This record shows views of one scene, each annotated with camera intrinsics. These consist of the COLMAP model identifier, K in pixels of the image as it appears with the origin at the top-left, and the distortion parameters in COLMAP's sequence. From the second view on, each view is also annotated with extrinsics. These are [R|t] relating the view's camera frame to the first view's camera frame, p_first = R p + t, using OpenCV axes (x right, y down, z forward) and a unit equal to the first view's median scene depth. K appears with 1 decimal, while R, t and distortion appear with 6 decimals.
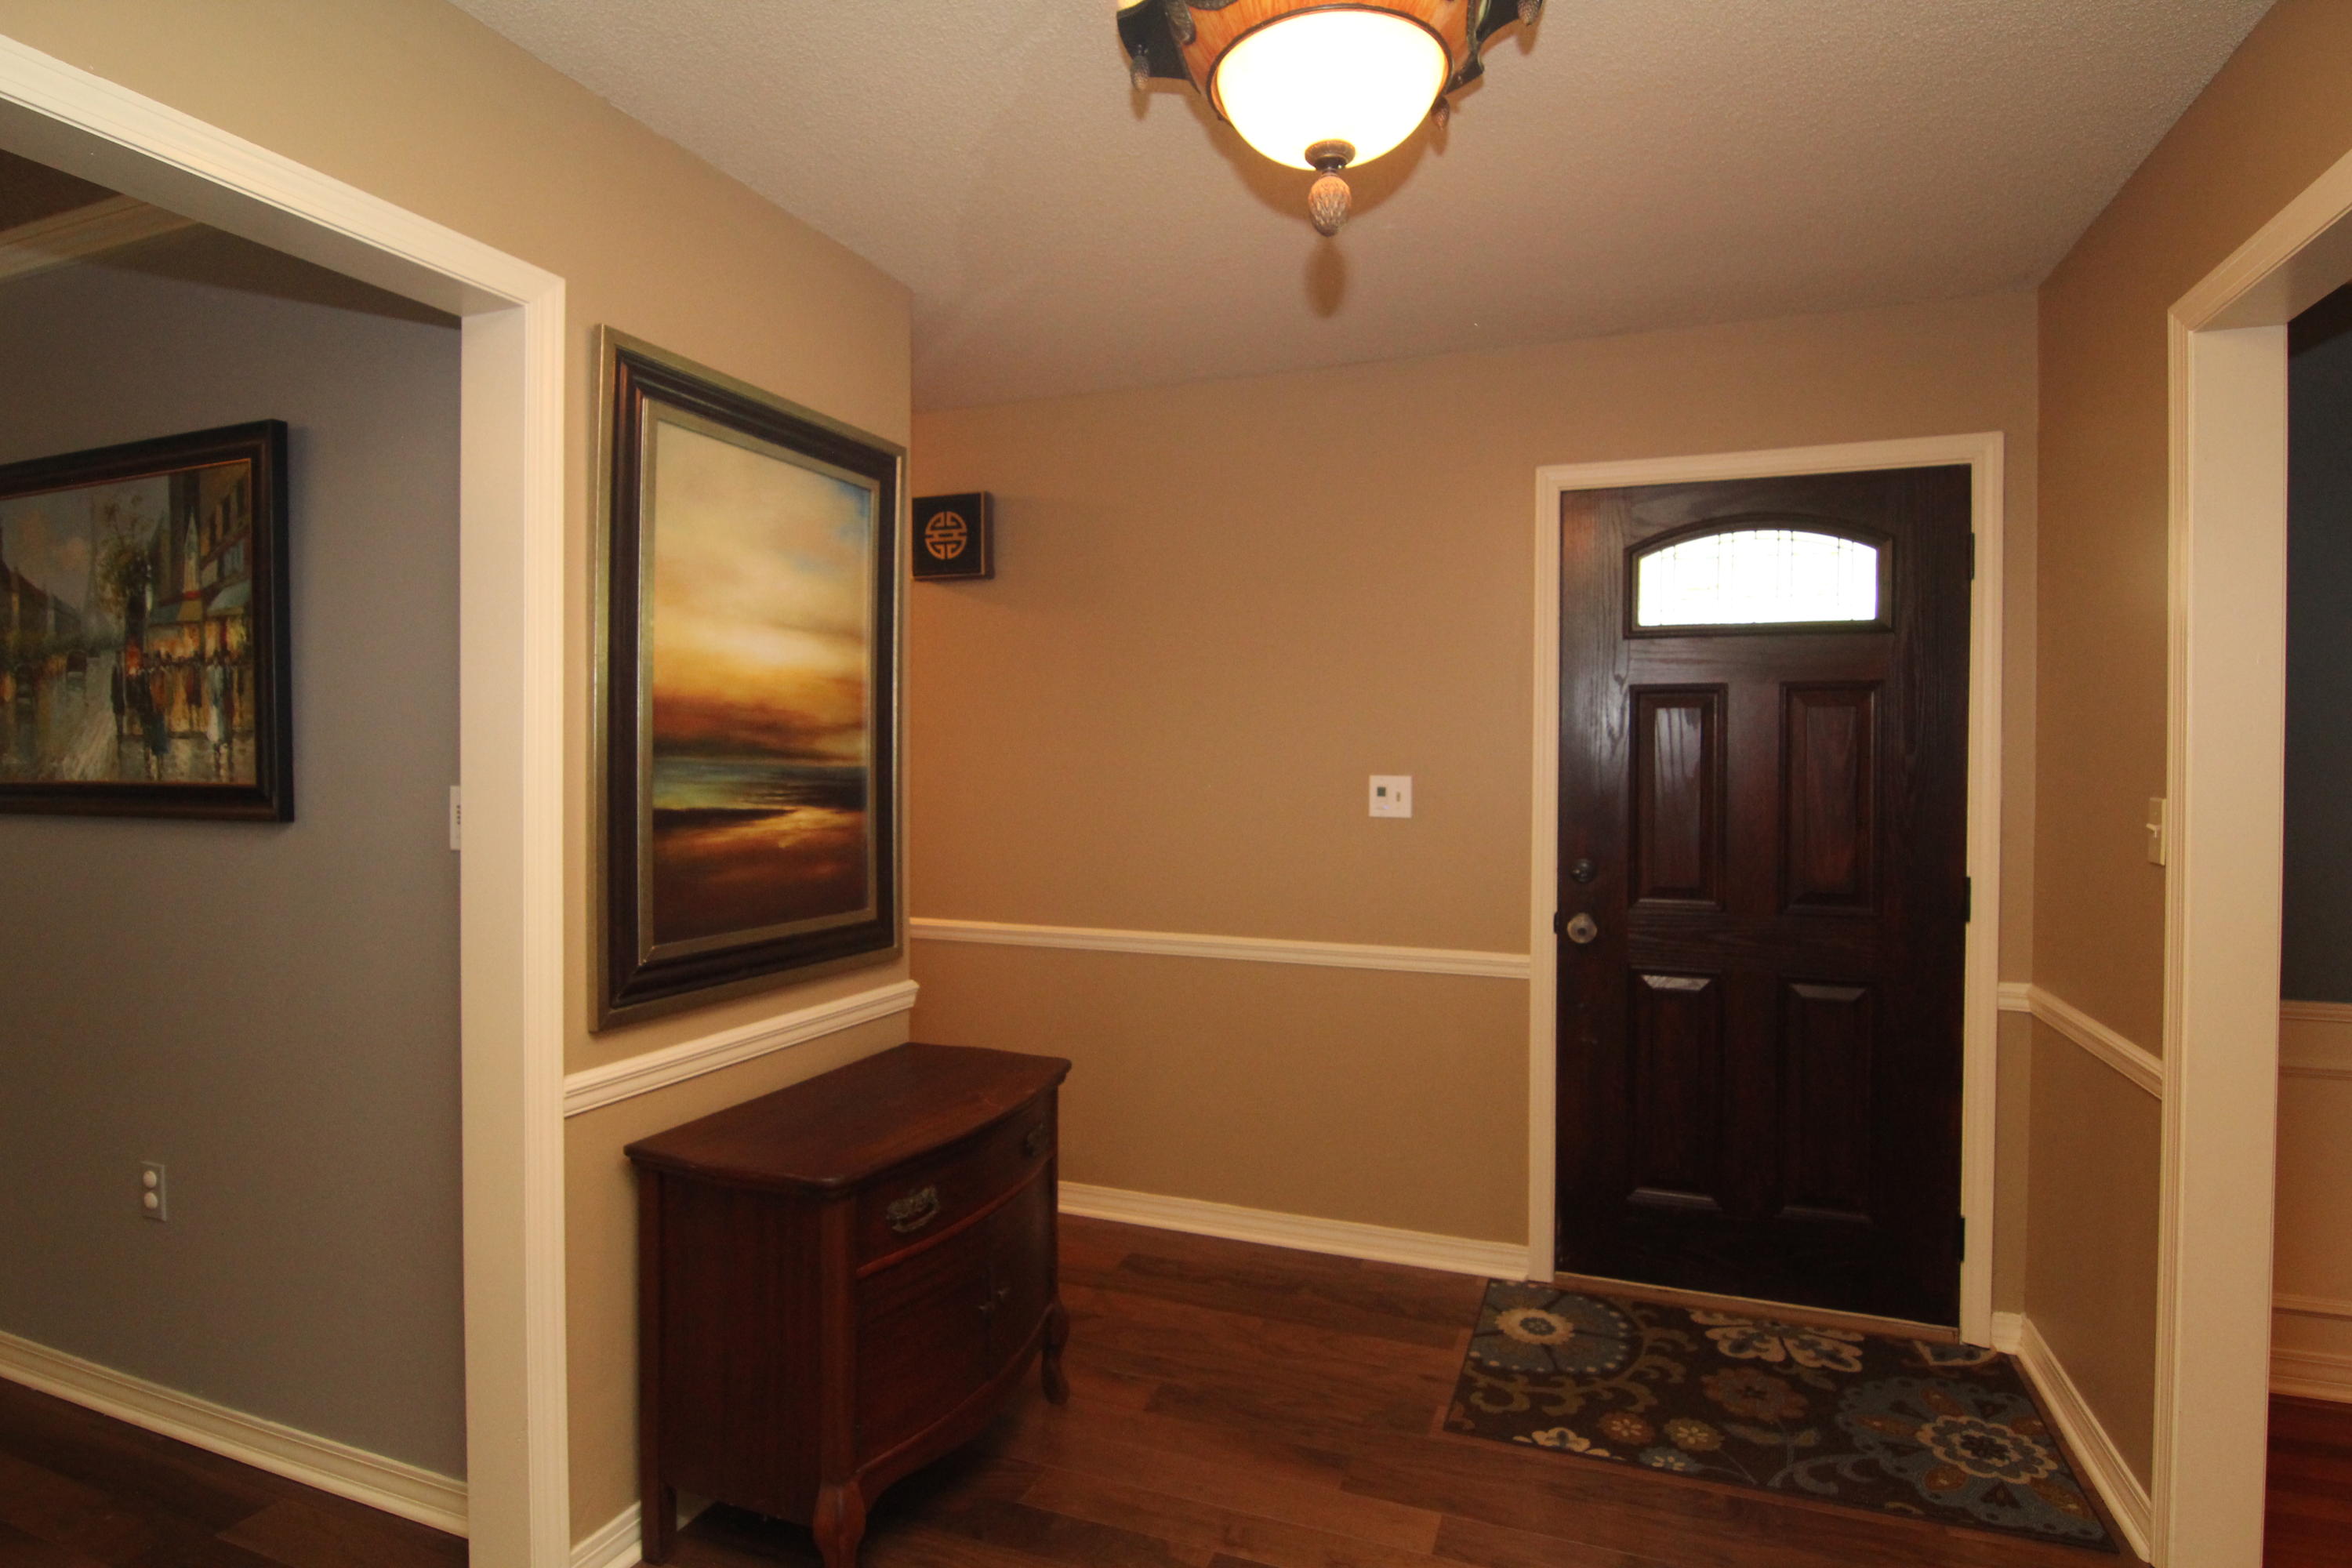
lens RADIAL K [[1213.1, 0, 1174.3], [0, 1213.1, 785.2], [0, 0, 1]] dist [-0.004922, -0.000254]
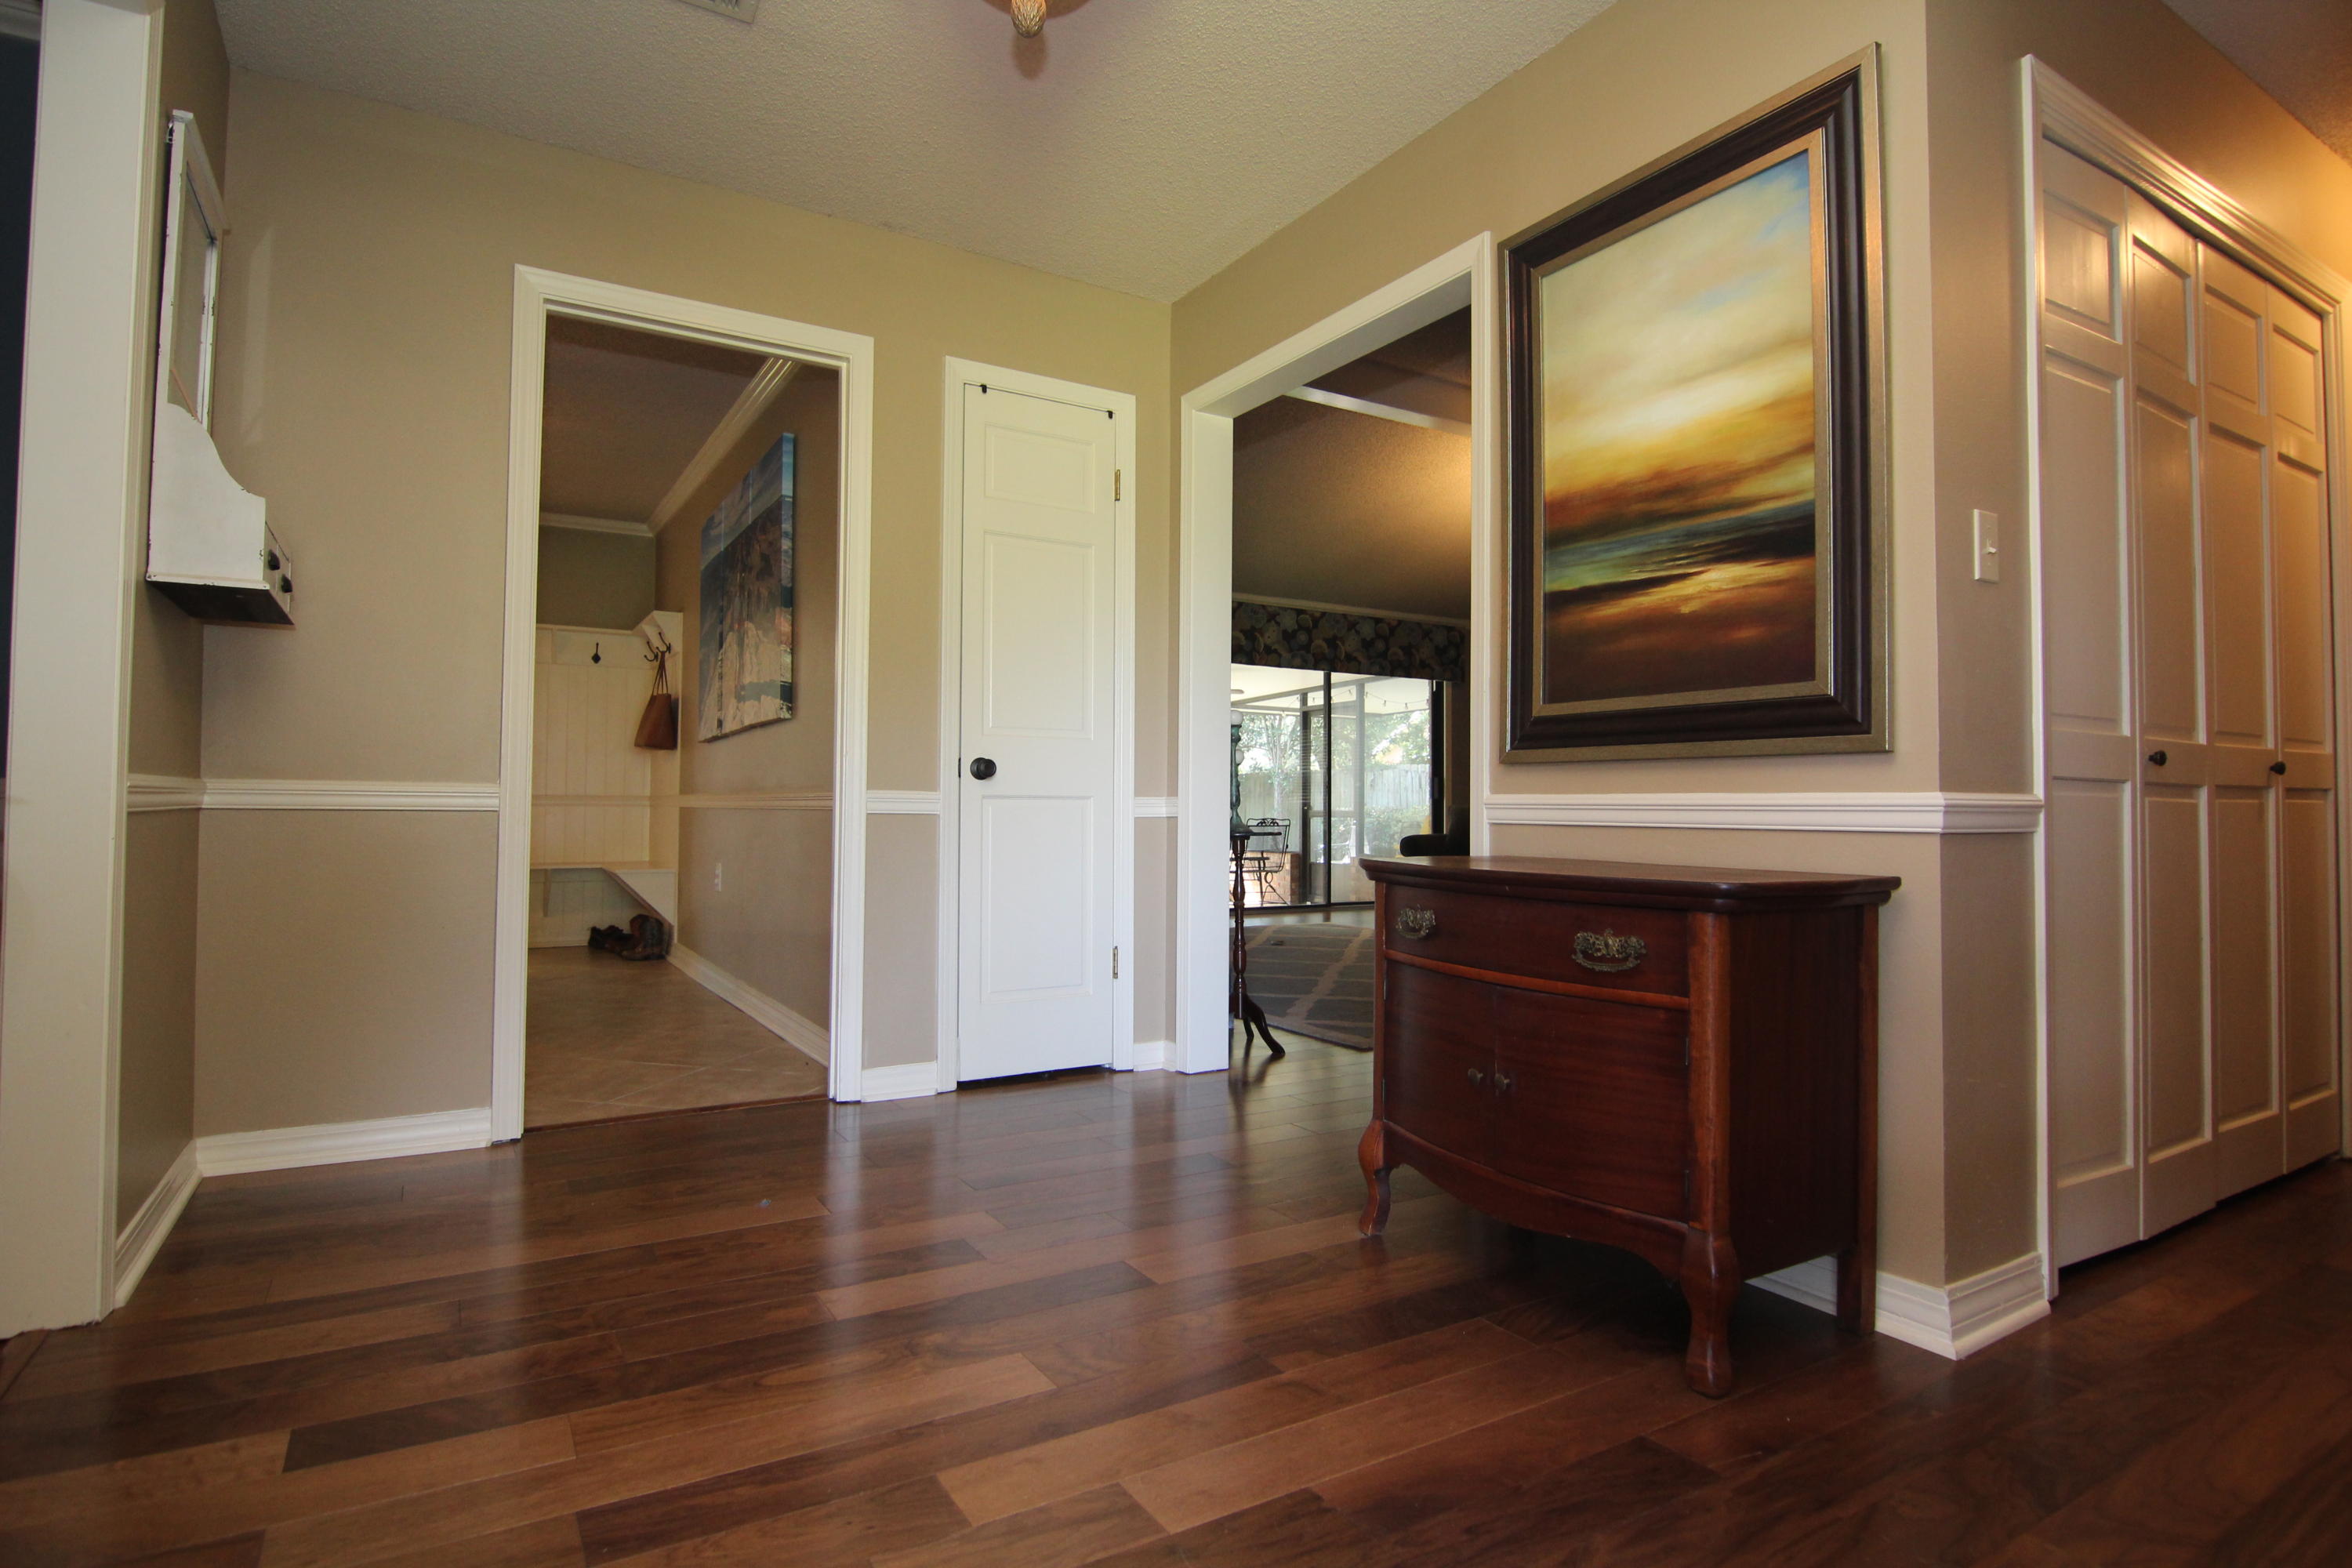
lens RADIAL K [[1213.1, 0, 1180.2], [0, 1213.1, 769.6], [0, 0, 1]] dist [-0.004922, -0.000254]
pose [[-0.593721, -0.033383, -0.803978, 0.679973], [-0.025619, 0.999417, -0.022580, 0.209365], [0.804263, 0.007191, -0.594230, 1.272806]]
